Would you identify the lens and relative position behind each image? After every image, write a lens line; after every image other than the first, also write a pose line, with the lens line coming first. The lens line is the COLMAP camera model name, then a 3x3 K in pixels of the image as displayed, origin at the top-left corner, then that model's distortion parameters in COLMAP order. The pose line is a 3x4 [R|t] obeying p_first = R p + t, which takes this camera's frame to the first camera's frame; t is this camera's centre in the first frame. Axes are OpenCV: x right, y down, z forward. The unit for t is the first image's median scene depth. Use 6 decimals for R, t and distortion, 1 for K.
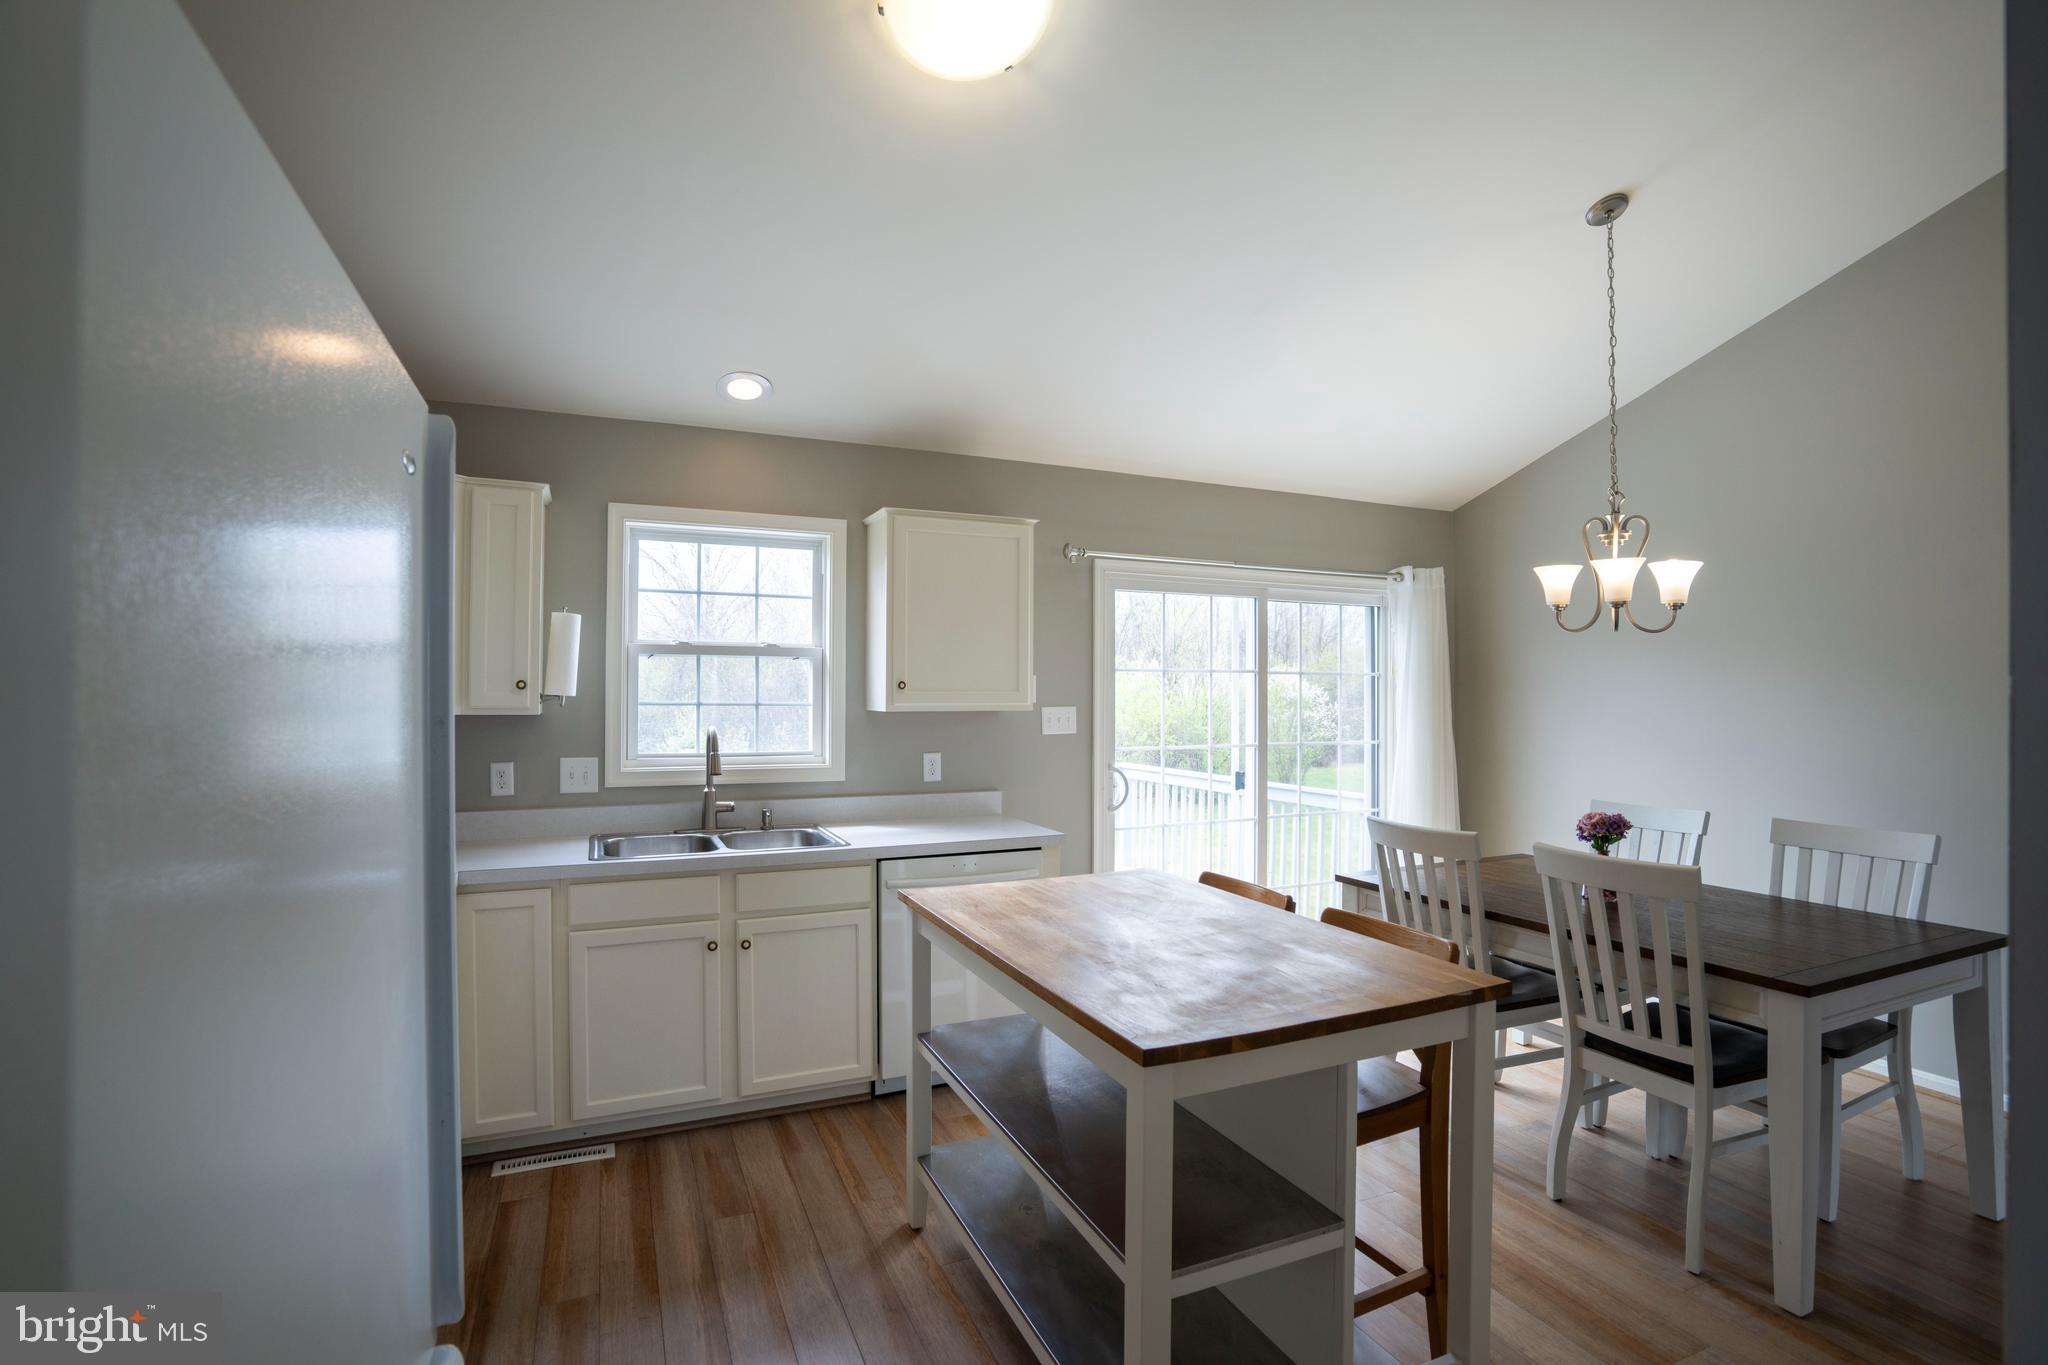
lens RADIAL K [[946.9, 0, 1023.7], [0, 946.9, 686.8], [0, 0, 1]] dist [-0.057057, 0.021543]
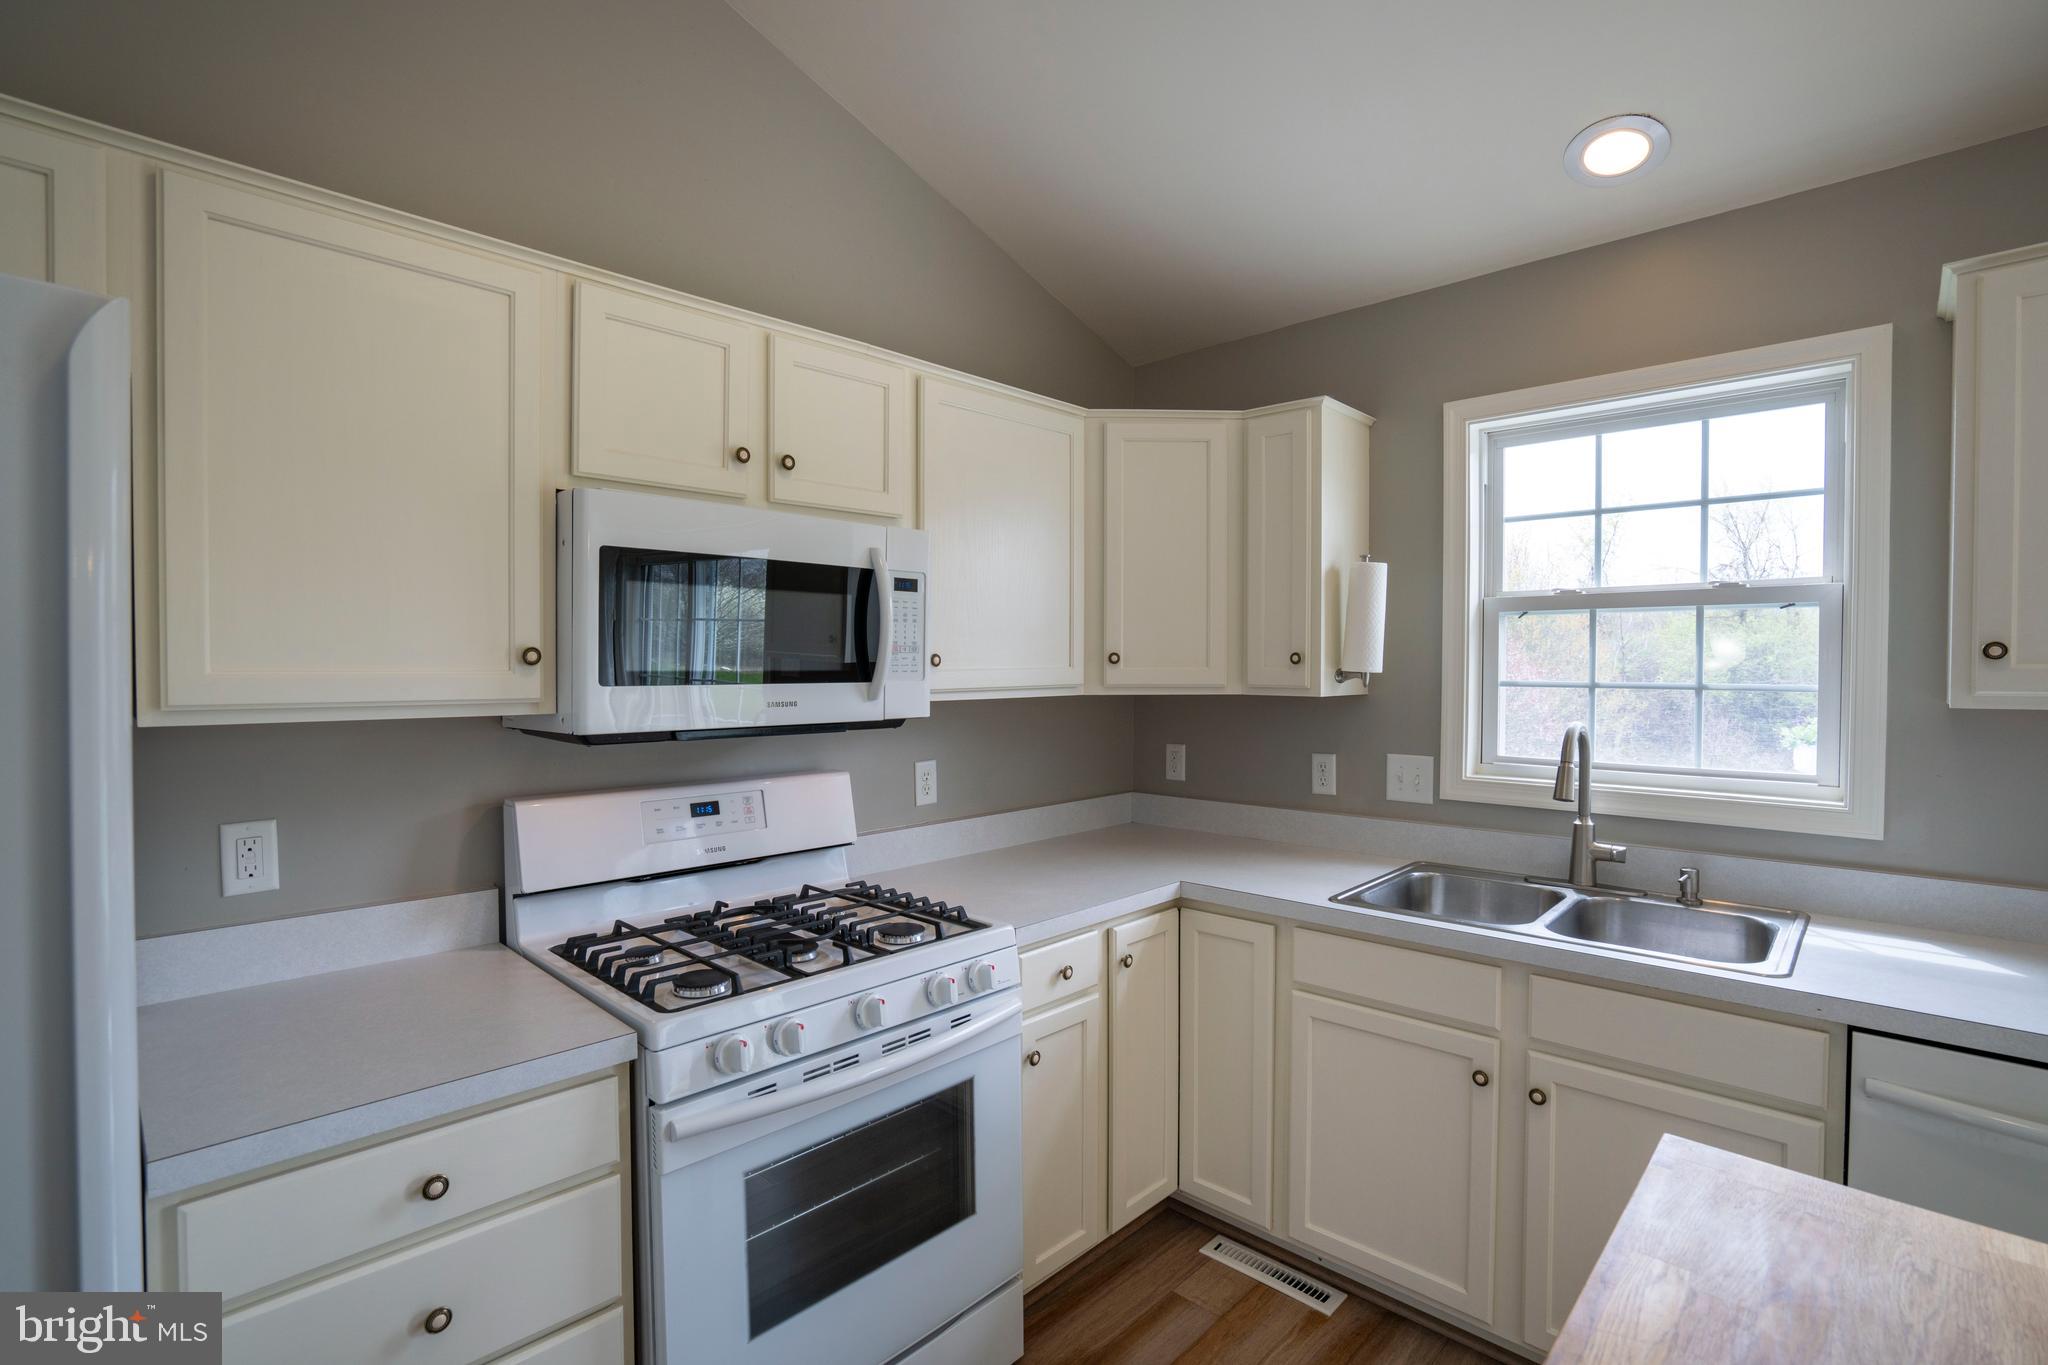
lens RADIAL K [[946.9, 0, 1019.3], [0, 946.9, 686.7], [0, 0, 1]] dist [-0.057057, 0.021543]
pose [[0.374530, 0.015727, -0.927081, 0.100913], [0.007327, 0.999775, 0.019920, 0.003737], [0.927186, -0.014254, 0.374331, 0.425867]]
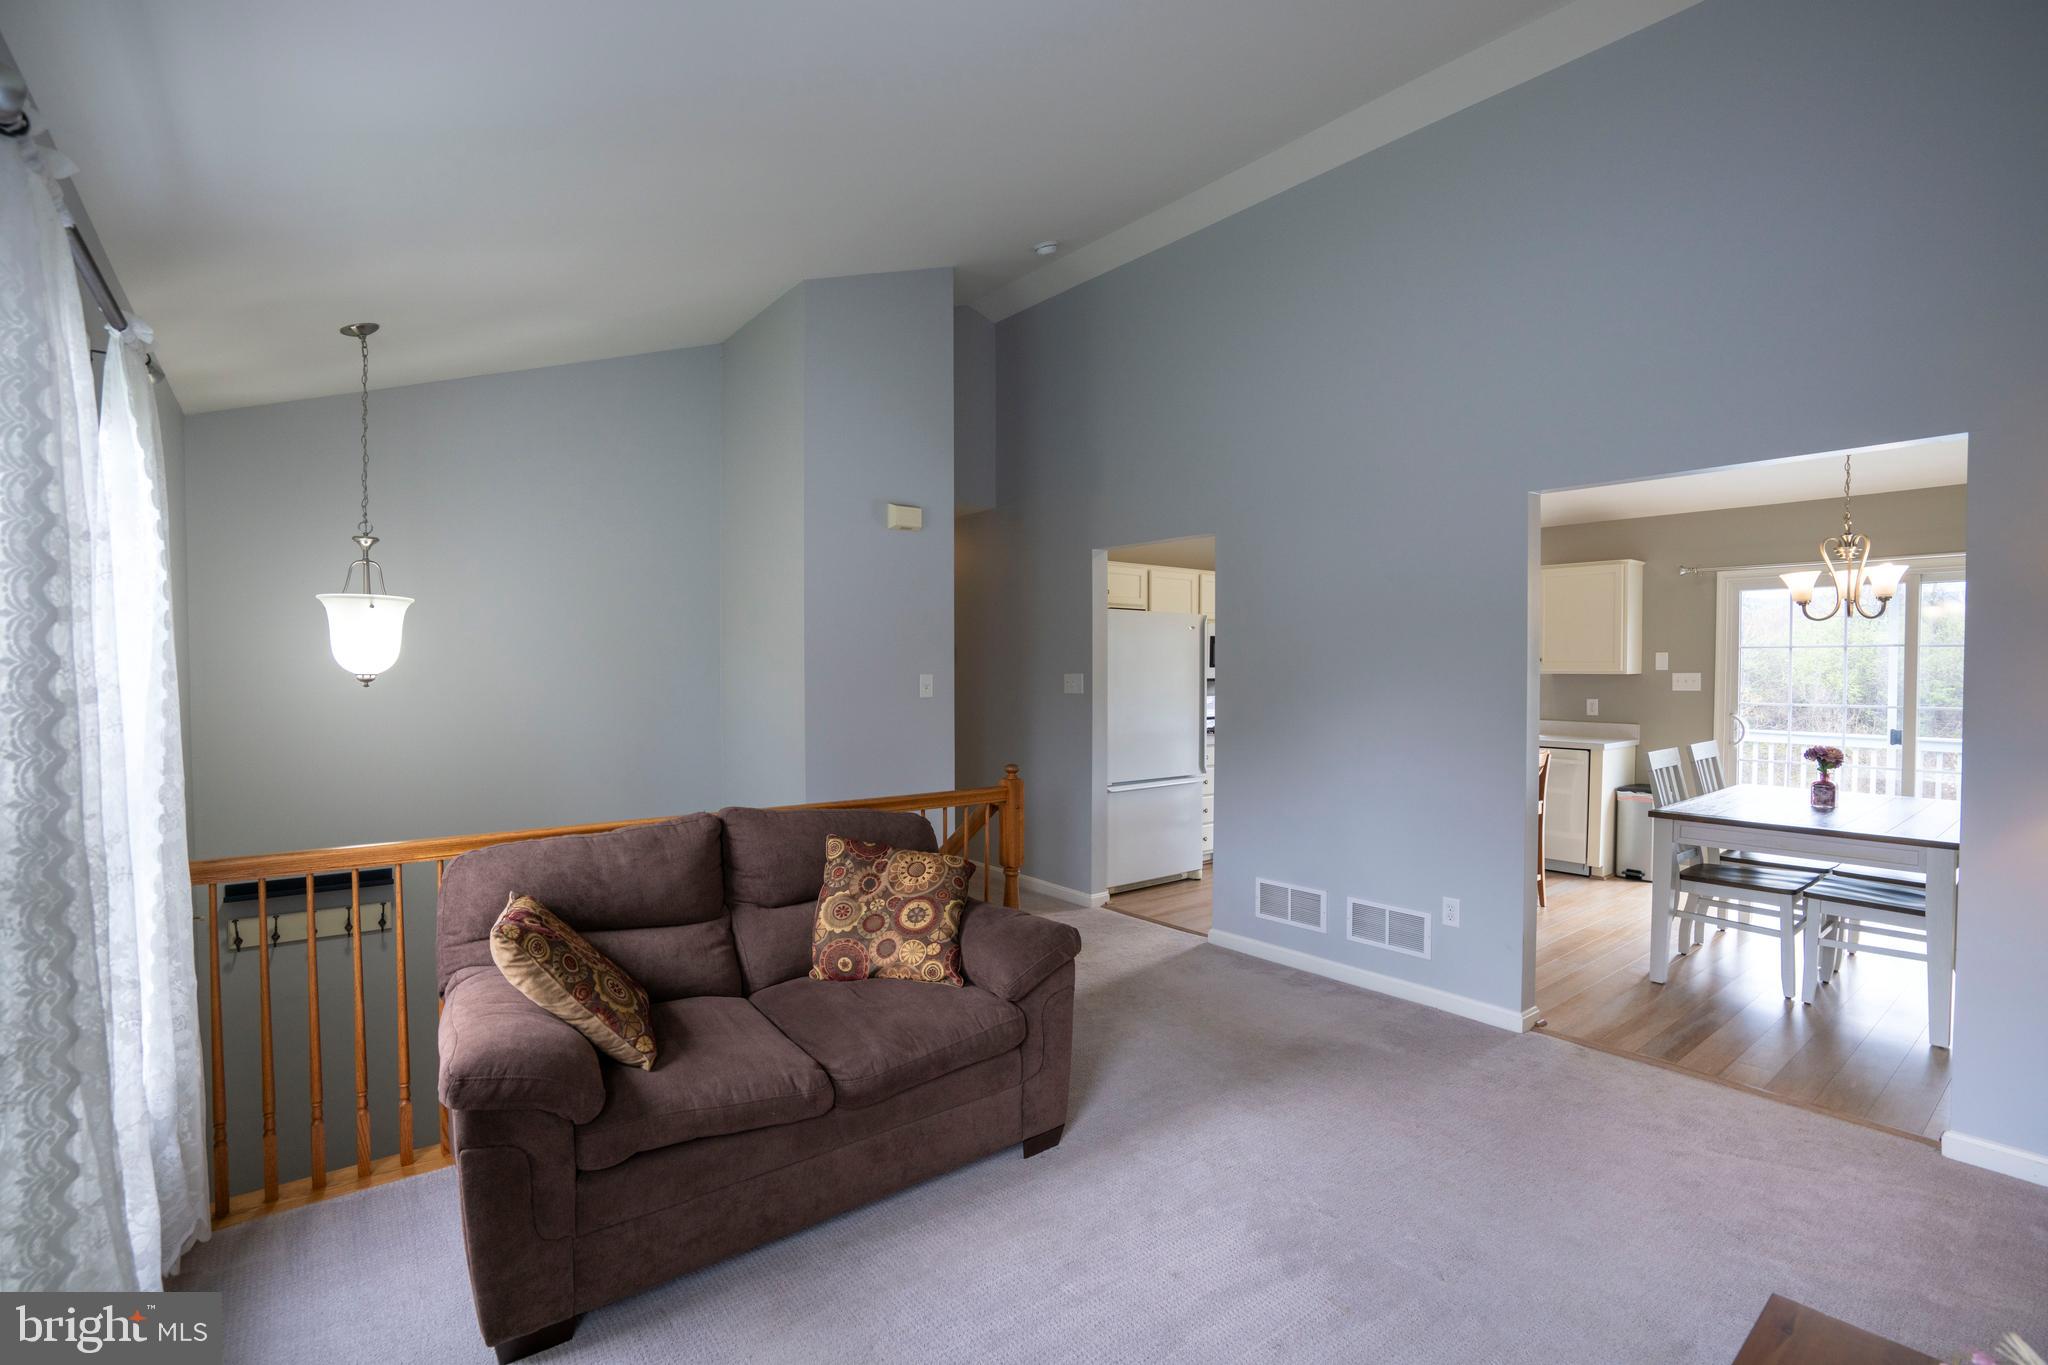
lens RADIAL K [[946.9, 0, 1025.1], [0, 946.9, 686.1], [0, 0, 1]] dist [-0.057057, 0.021543]
pose [[0.251075, 0.020521, -0.967750, 1.461884], [0.006232, 0.999720, 0.022816, 0.002263], [0.967948, -0.011759, 0.250877, -0.475966]]
